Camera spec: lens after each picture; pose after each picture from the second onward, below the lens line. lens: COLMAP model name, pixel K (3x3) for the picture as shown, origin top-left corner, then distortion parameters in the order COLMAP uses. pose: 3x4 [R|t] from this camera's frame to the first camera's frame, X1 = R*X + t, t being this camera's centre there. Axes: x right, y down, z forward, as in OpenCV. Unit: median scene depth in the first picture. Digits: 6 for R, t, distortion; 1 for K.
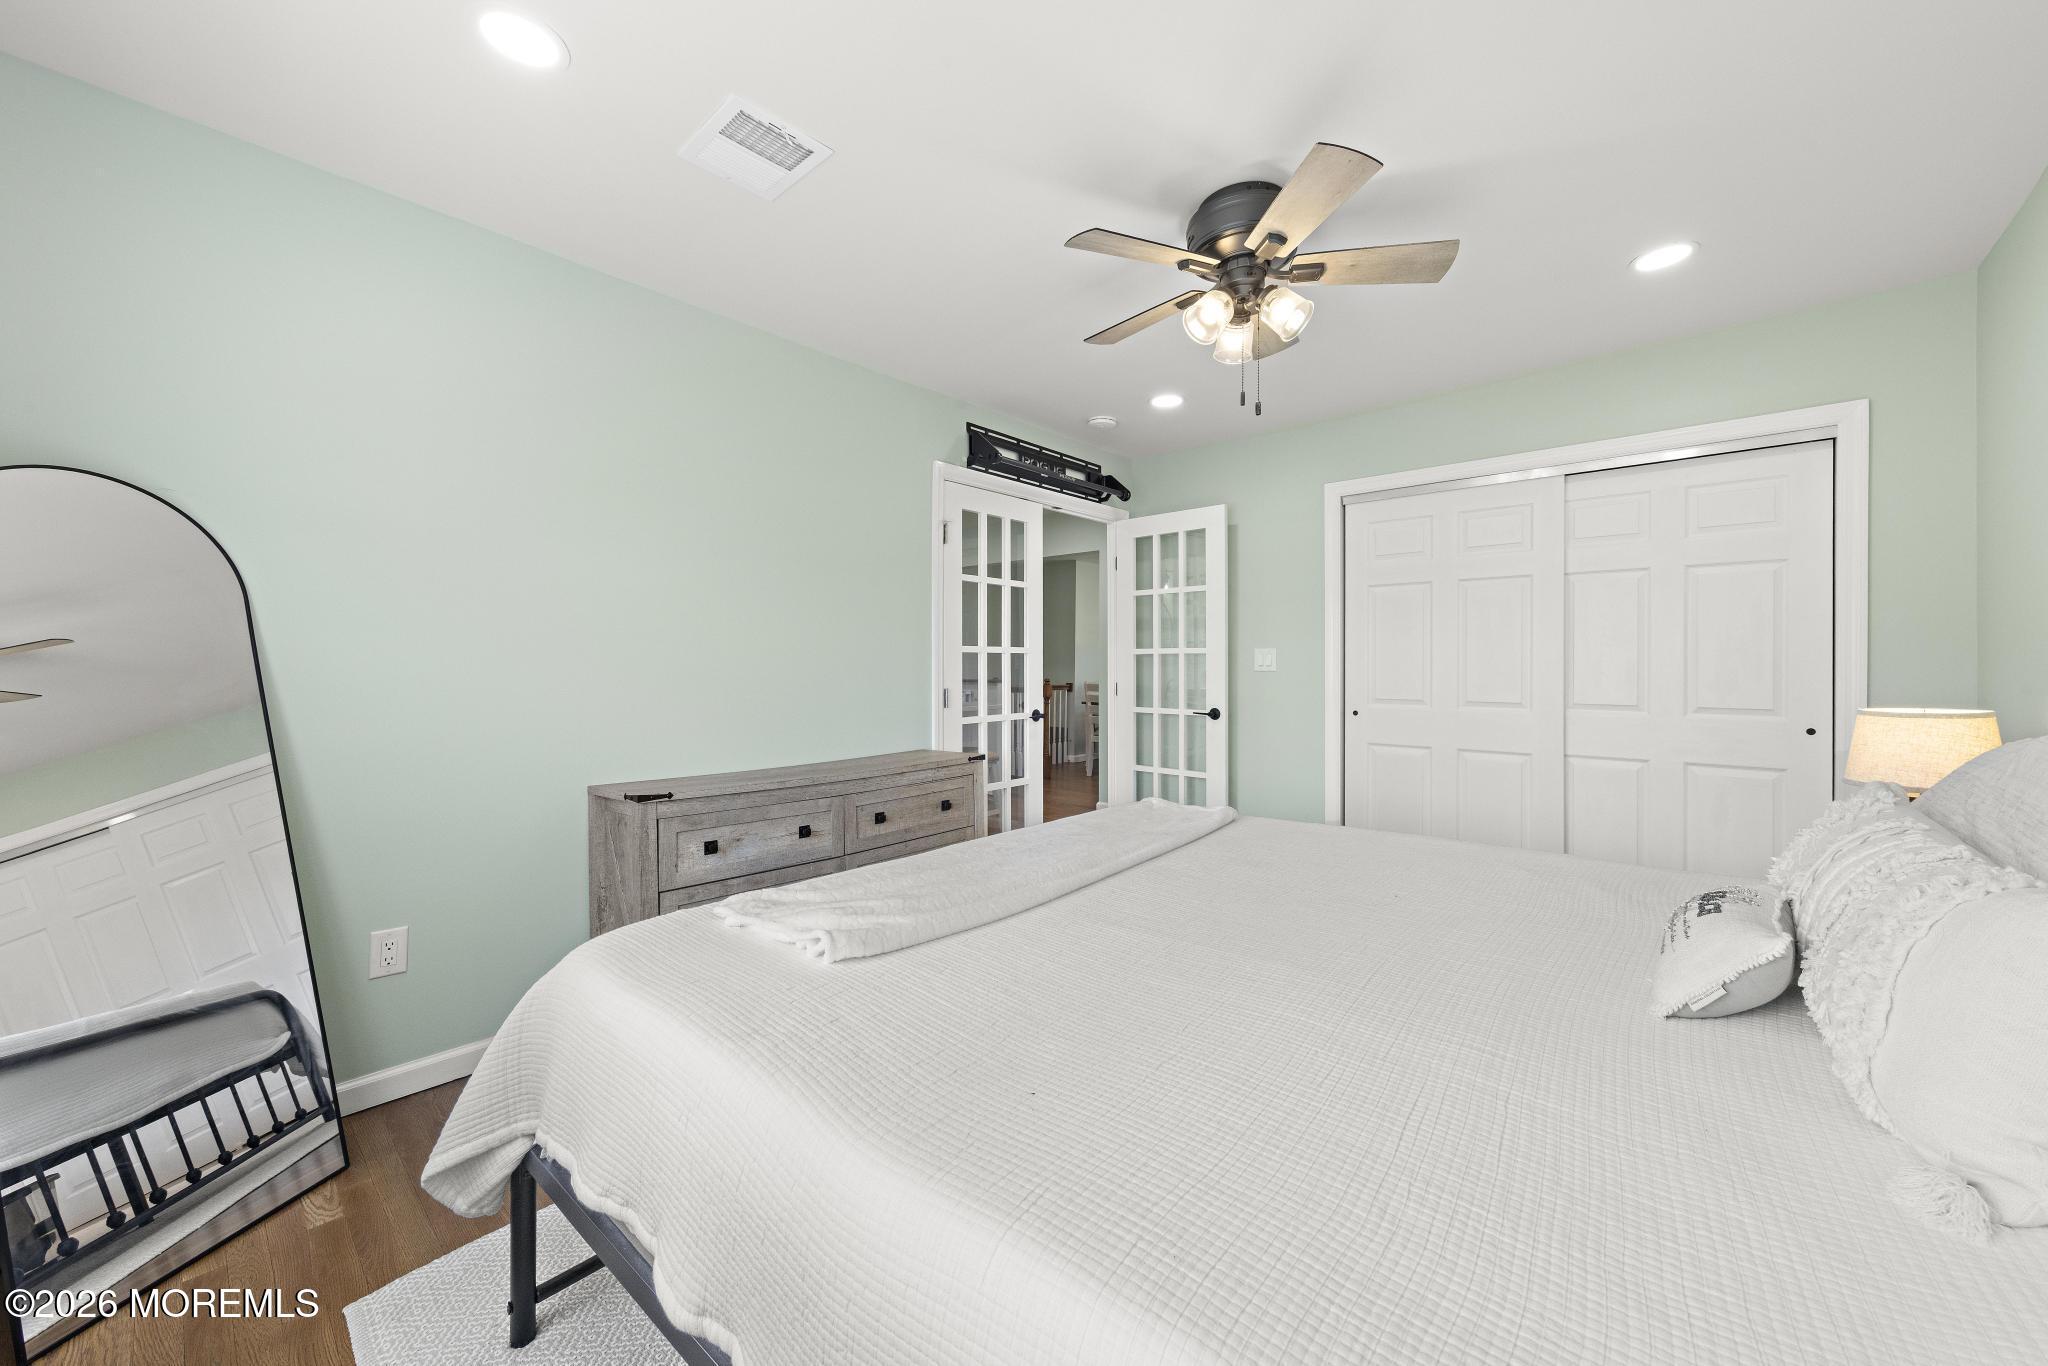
lens RADIAL K [[786.9, 0, 1024.0], [0, 786.9, 683.0], [0, 0, 1]] dist [-0.000212, -0.000014]
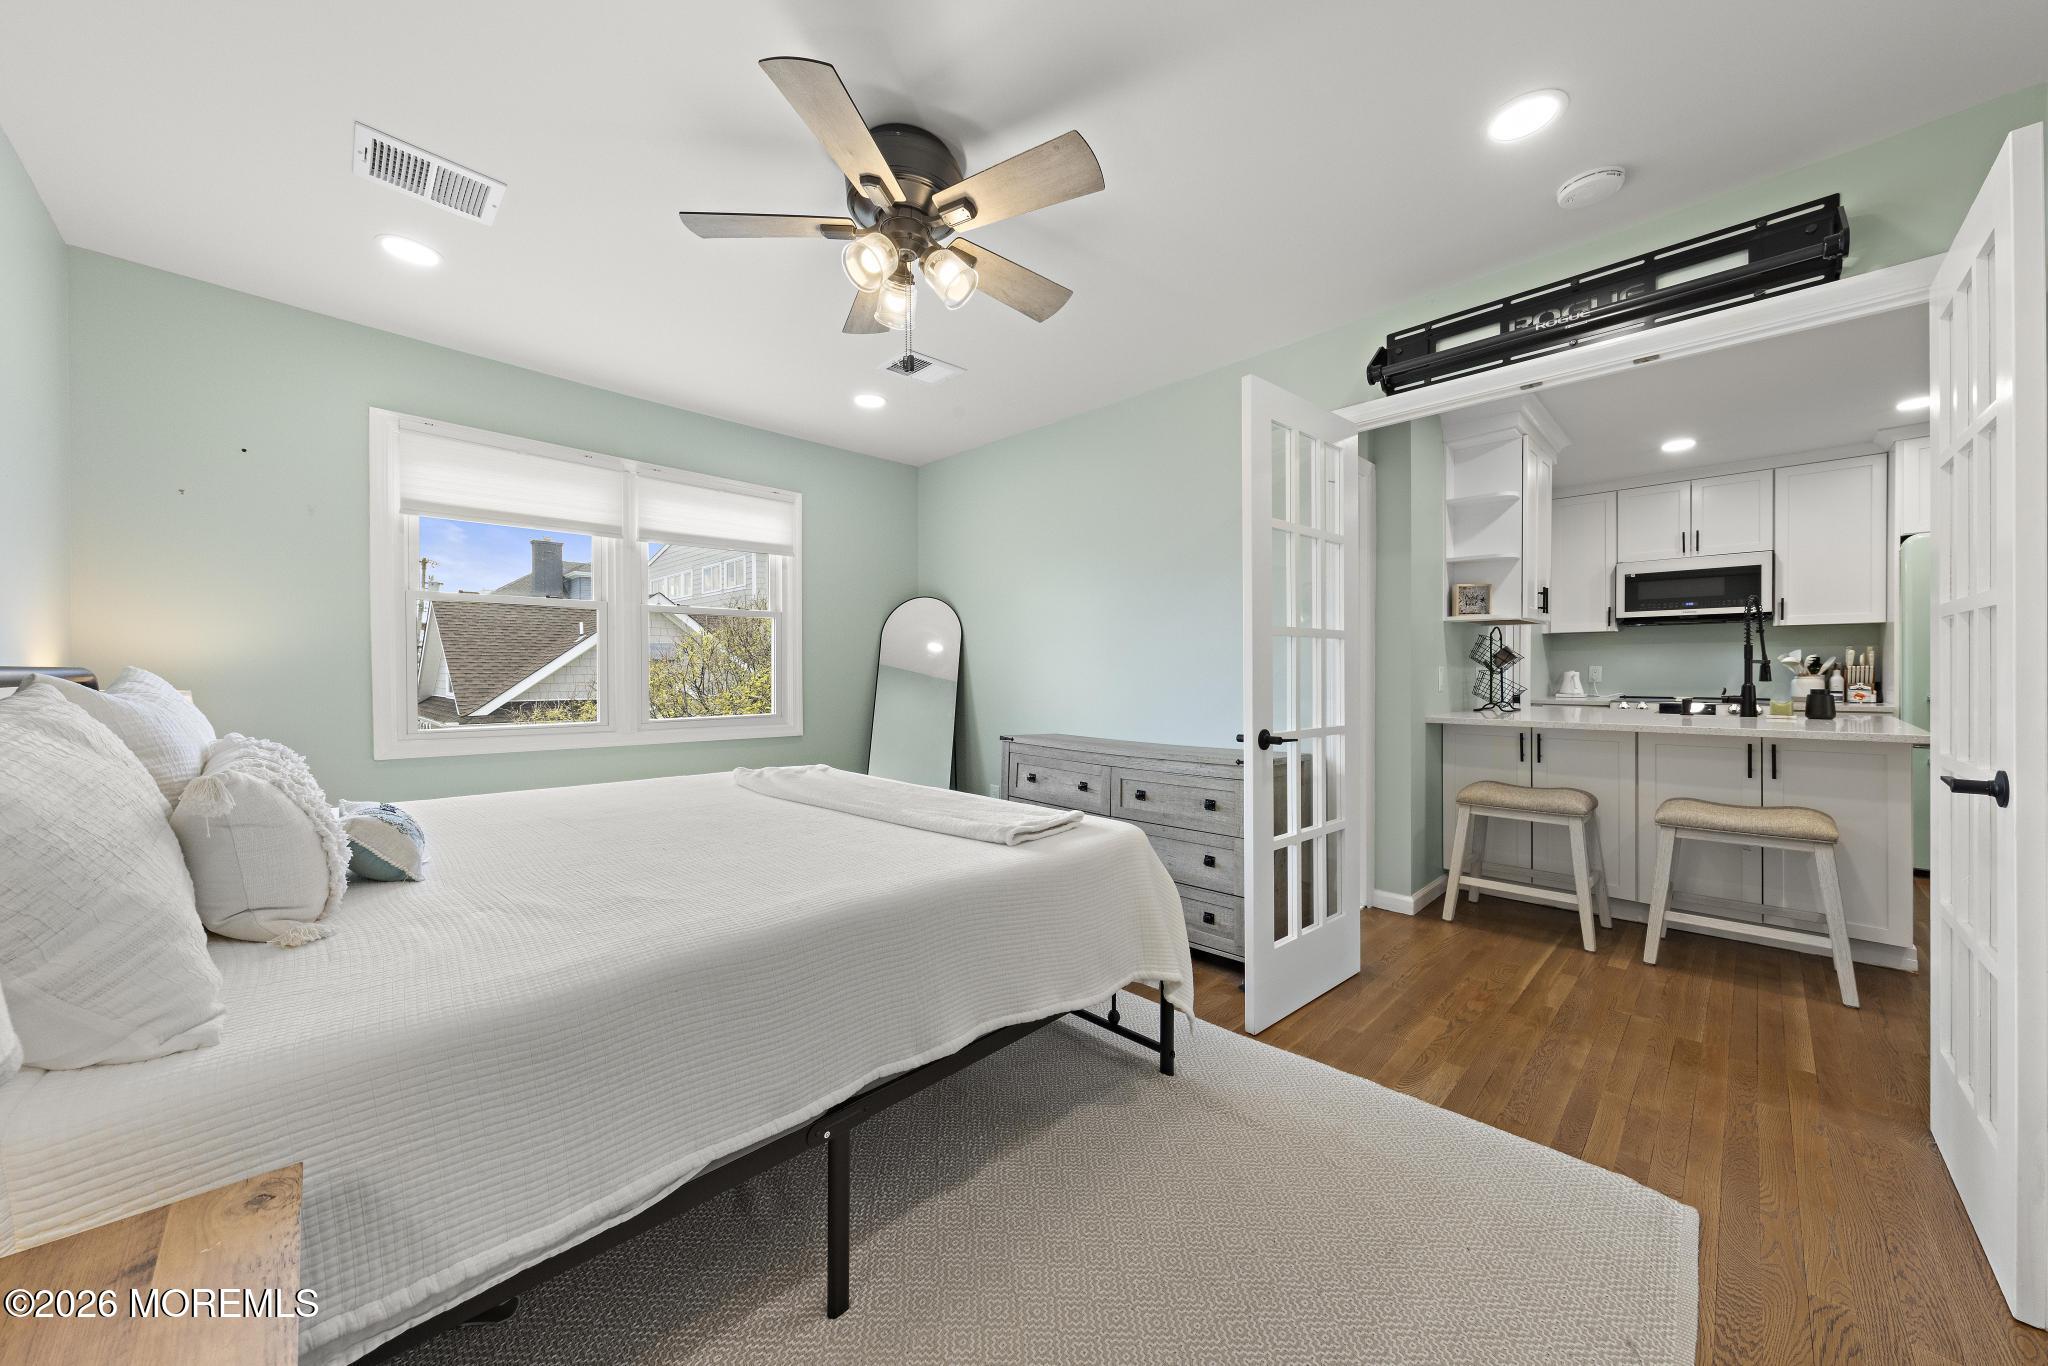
lens RADIAL K [[710.9, 0, 1027.8], [0, 710.9, 668.4], [0, 0, 1]] dist [0.000279, 0.000014]
pose [[-0.068245, 0.006775, -0.997646, 0.810487], [-0.011578, 0.999904, 0.007582, -0.012705], [0.997601, 0.012068, -0.068160, 0.889869]]
